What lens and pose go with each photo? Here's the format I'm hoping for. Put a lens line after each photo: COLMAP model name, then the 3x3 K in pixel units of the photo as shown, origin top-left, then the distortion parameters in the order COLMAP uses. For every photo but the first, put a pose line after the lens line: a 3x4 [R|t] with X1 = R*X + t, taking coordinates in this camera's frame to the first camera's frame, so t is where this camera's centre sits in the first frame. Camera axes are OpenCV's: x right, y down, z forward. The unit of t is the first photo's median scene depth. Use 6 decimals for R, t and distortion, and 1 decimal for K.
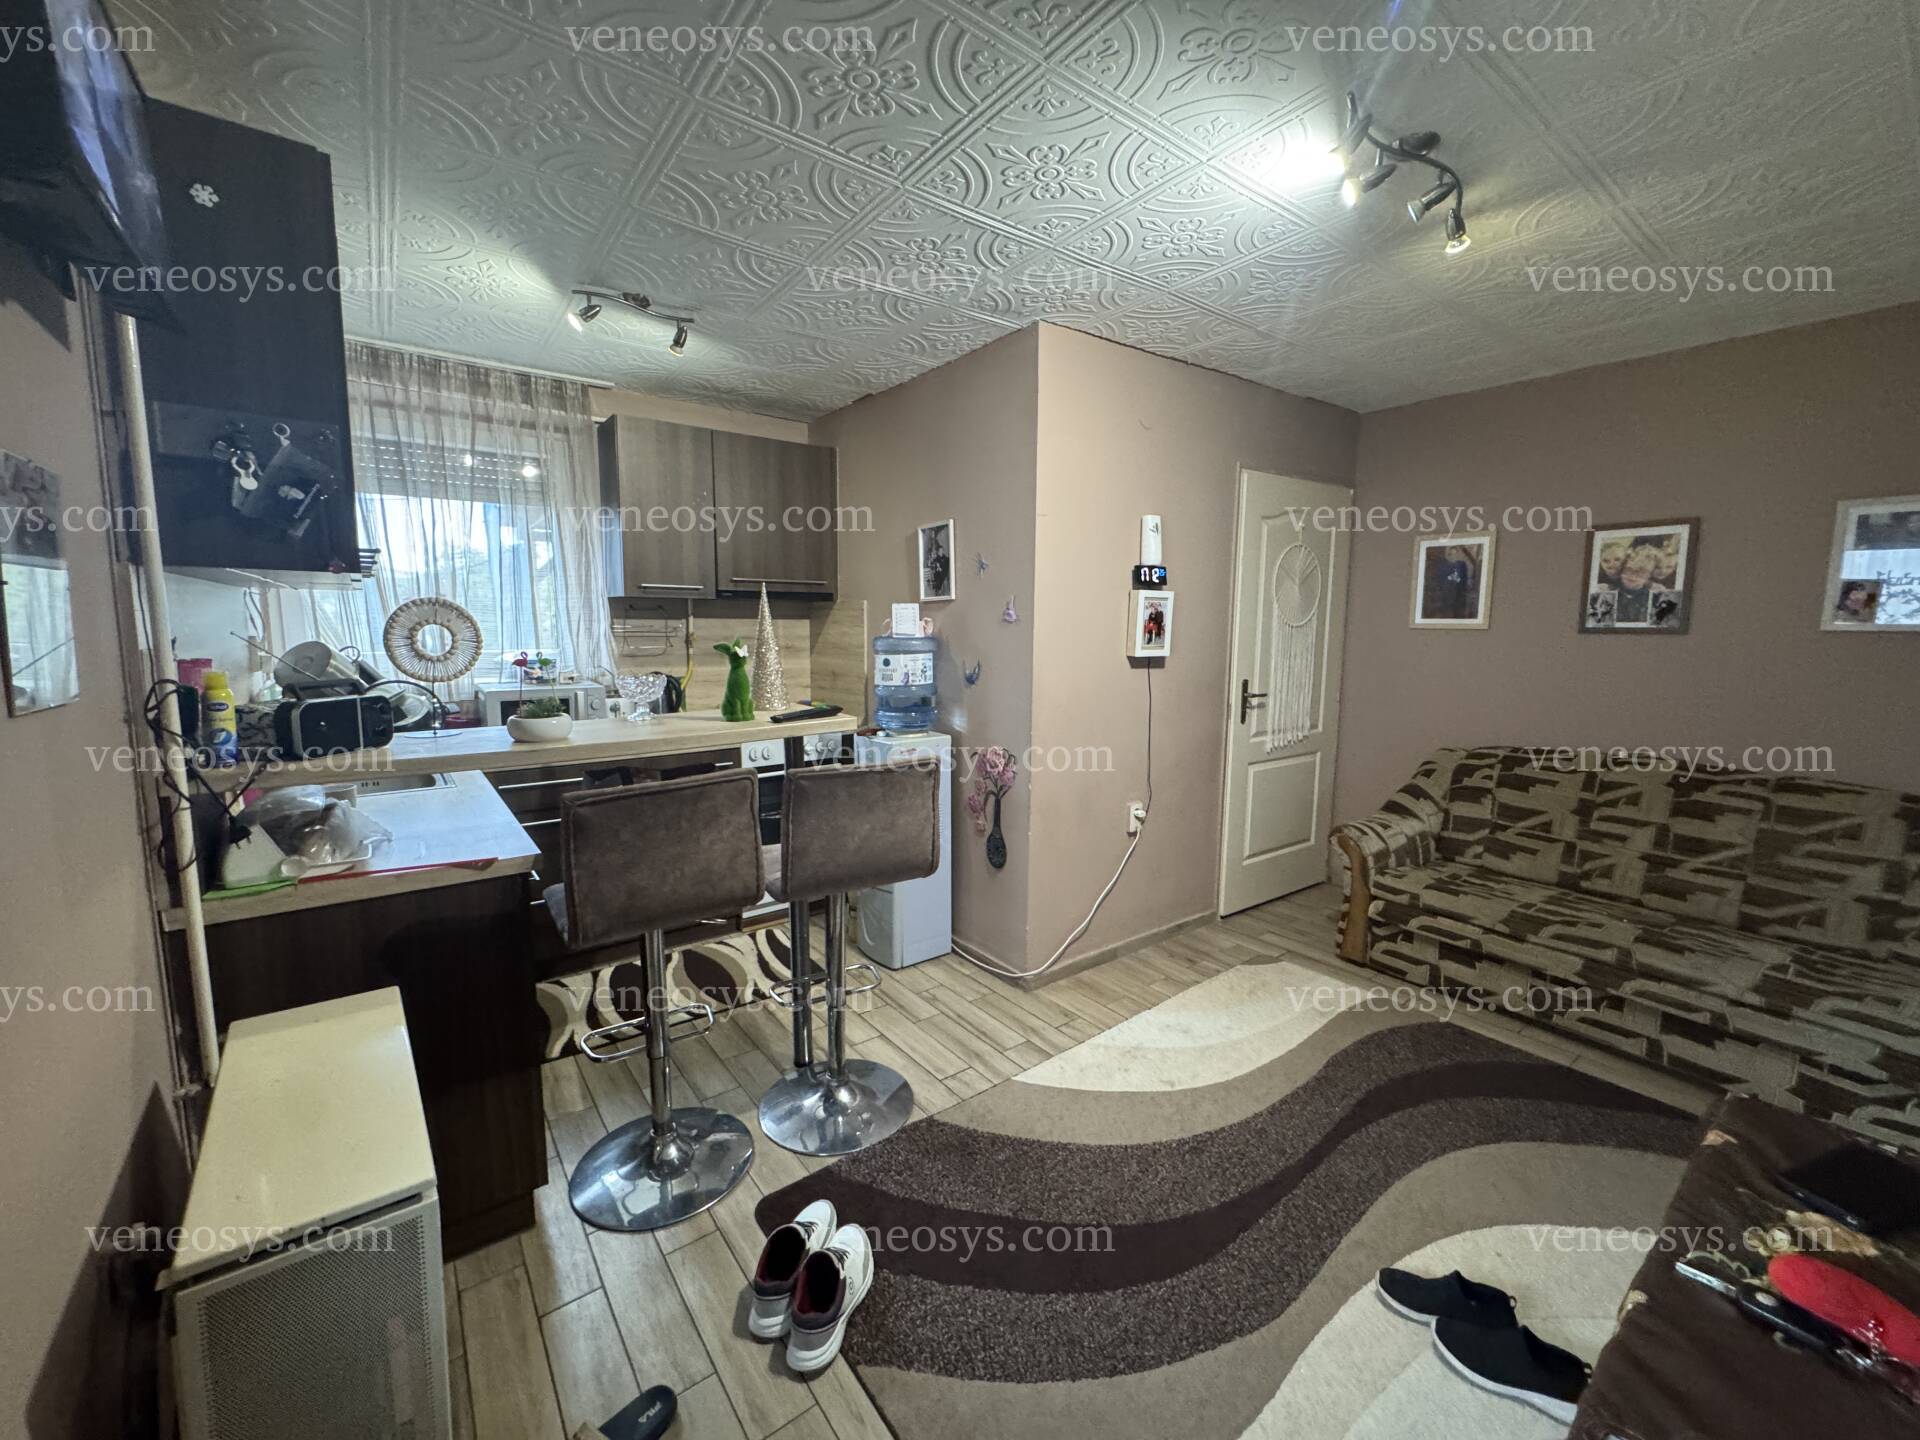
lens RADIAL K [[763.6, 0, 965.1], [0, 763.6, 714.0], [0, 0, 1]] dist [-0.003751, -0.001006]
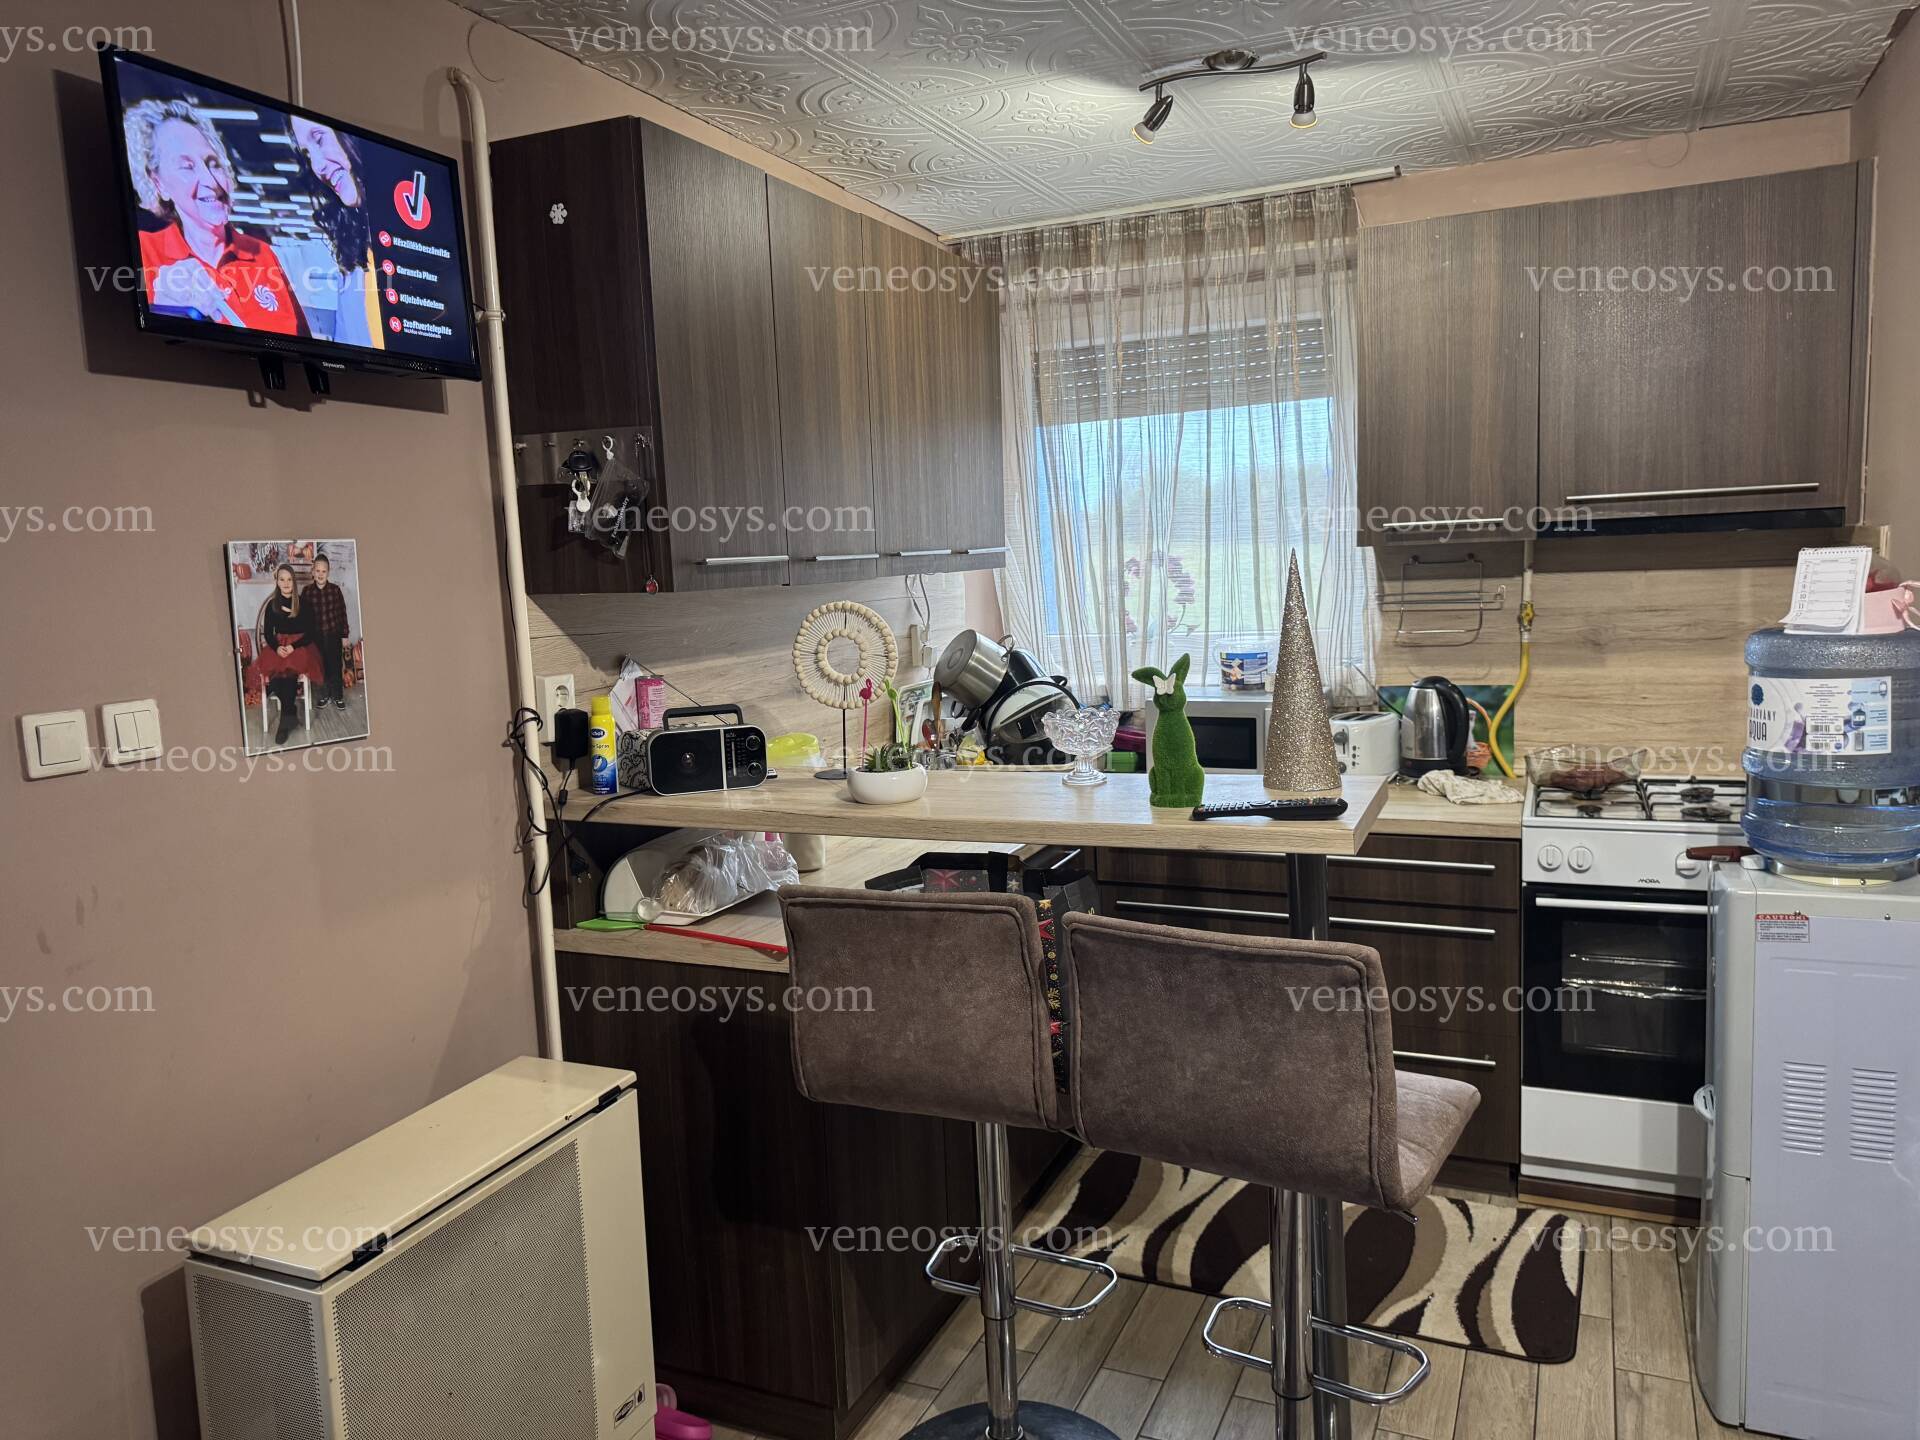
lens RADIAL K [[1360.8, 0, 952.2], [0, 1360.8, 725.4], [0, 0, 1]] dist [0.009305, -0.018261]
pose [[0.459319, 0.085162, -0.884180, 0.350369], [-0.059404, 0.996110, 0.065083, -0.073235], [0.886283, 0.022630, 0.462591, 0.274809]]
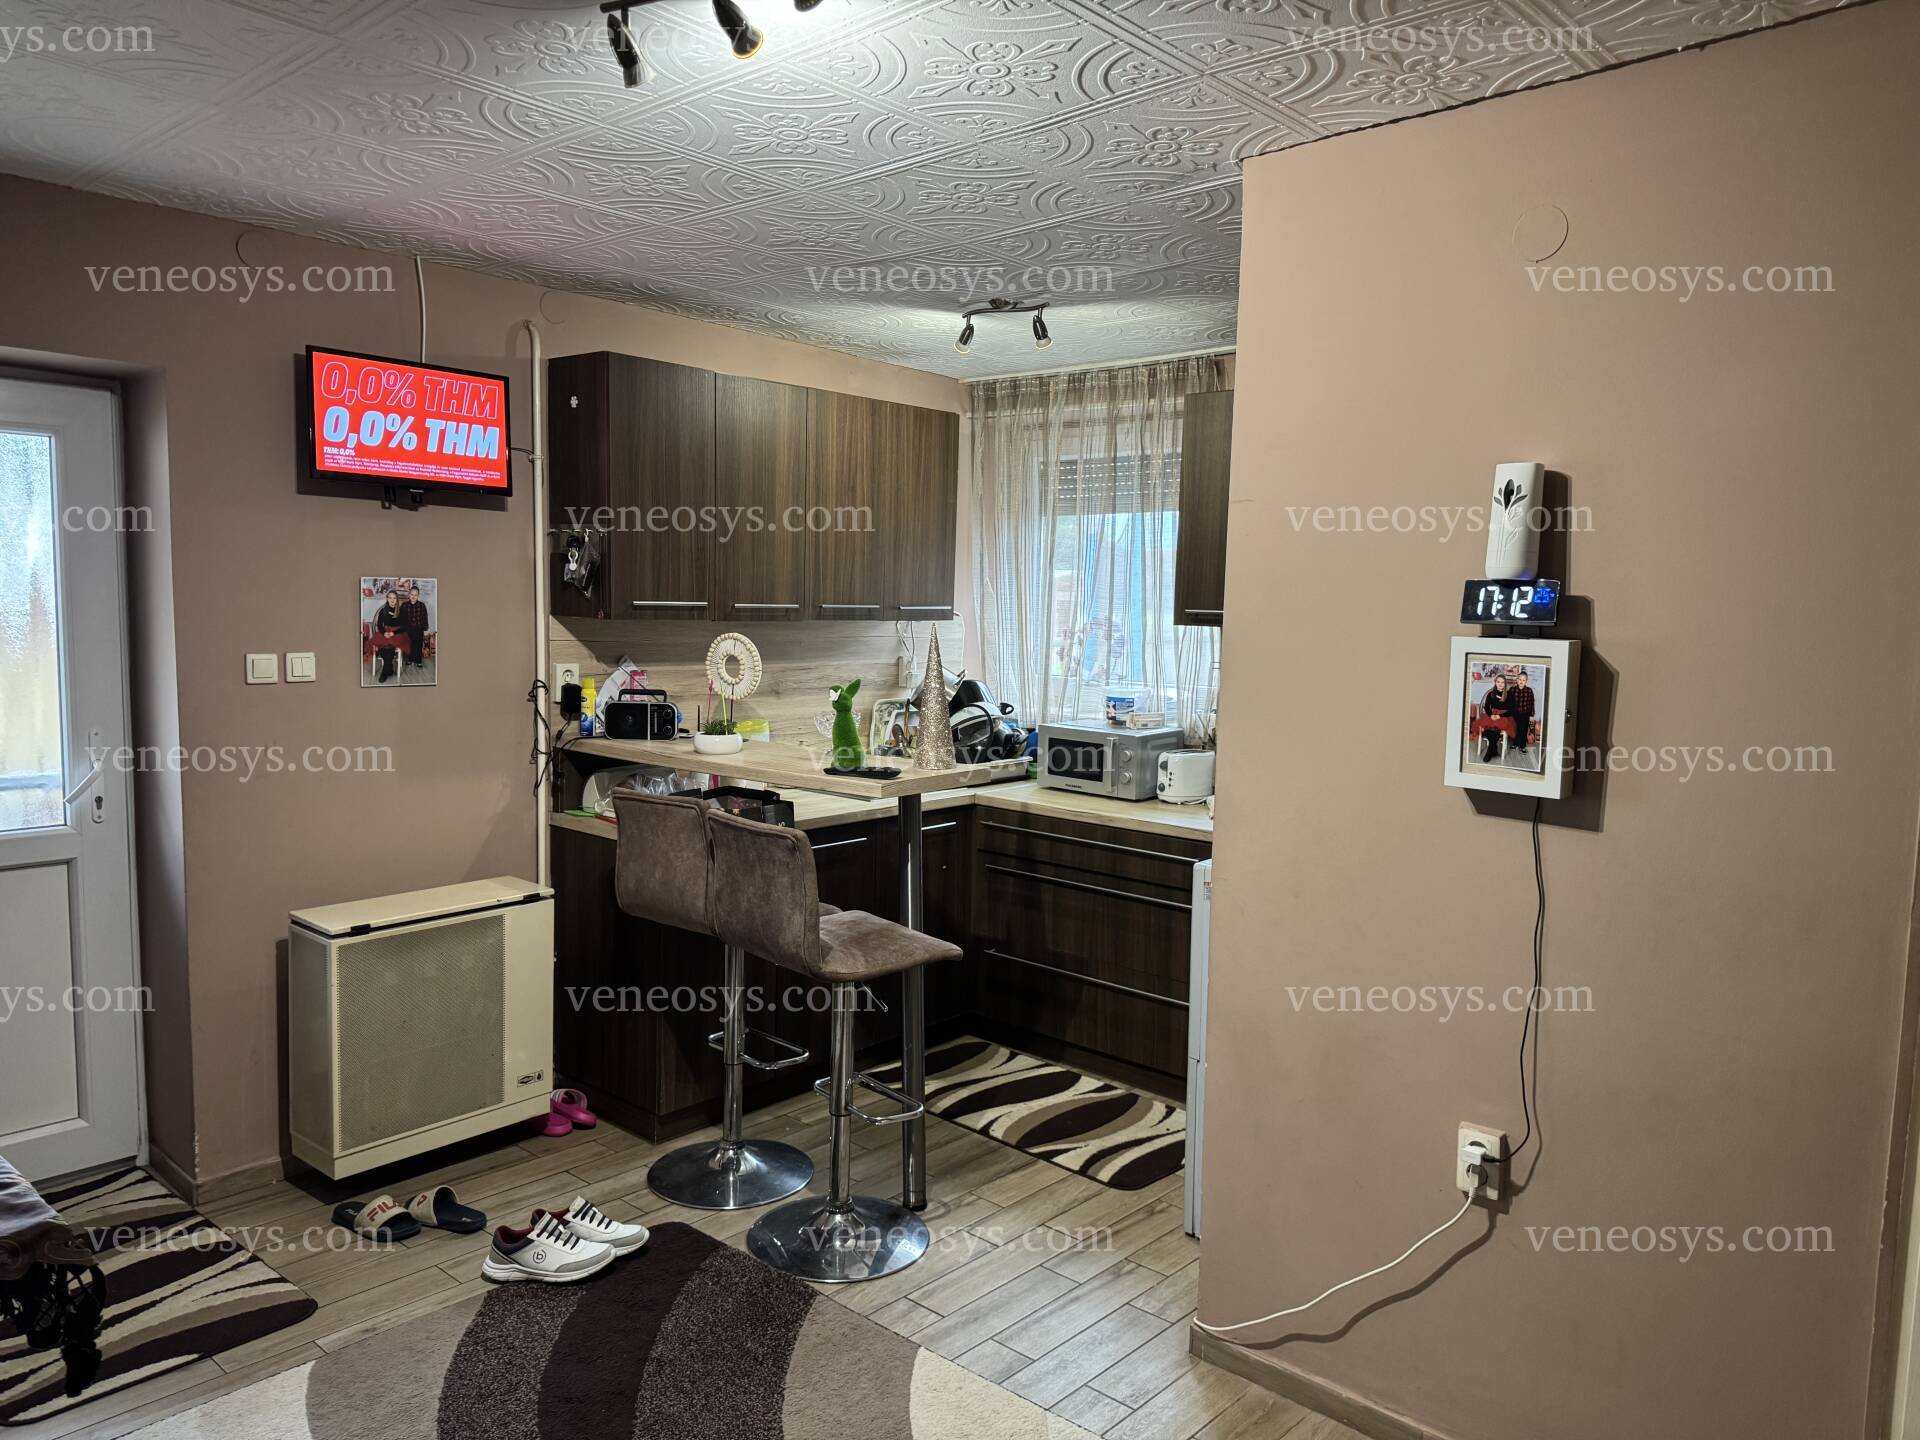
lens RADIAL K [[1360.8, 0, 967.8], [0, 1360.8, 723.6], [0, 0, 1]] dist [0.009305, -0.018261]
pose [[0.177859, 0.090802, -0.979858, 0.945812], [-0.141198, 0.987785, 0.065907, -0.123506], [0.973873, 0.126631, 0.188508, 0.579714]]
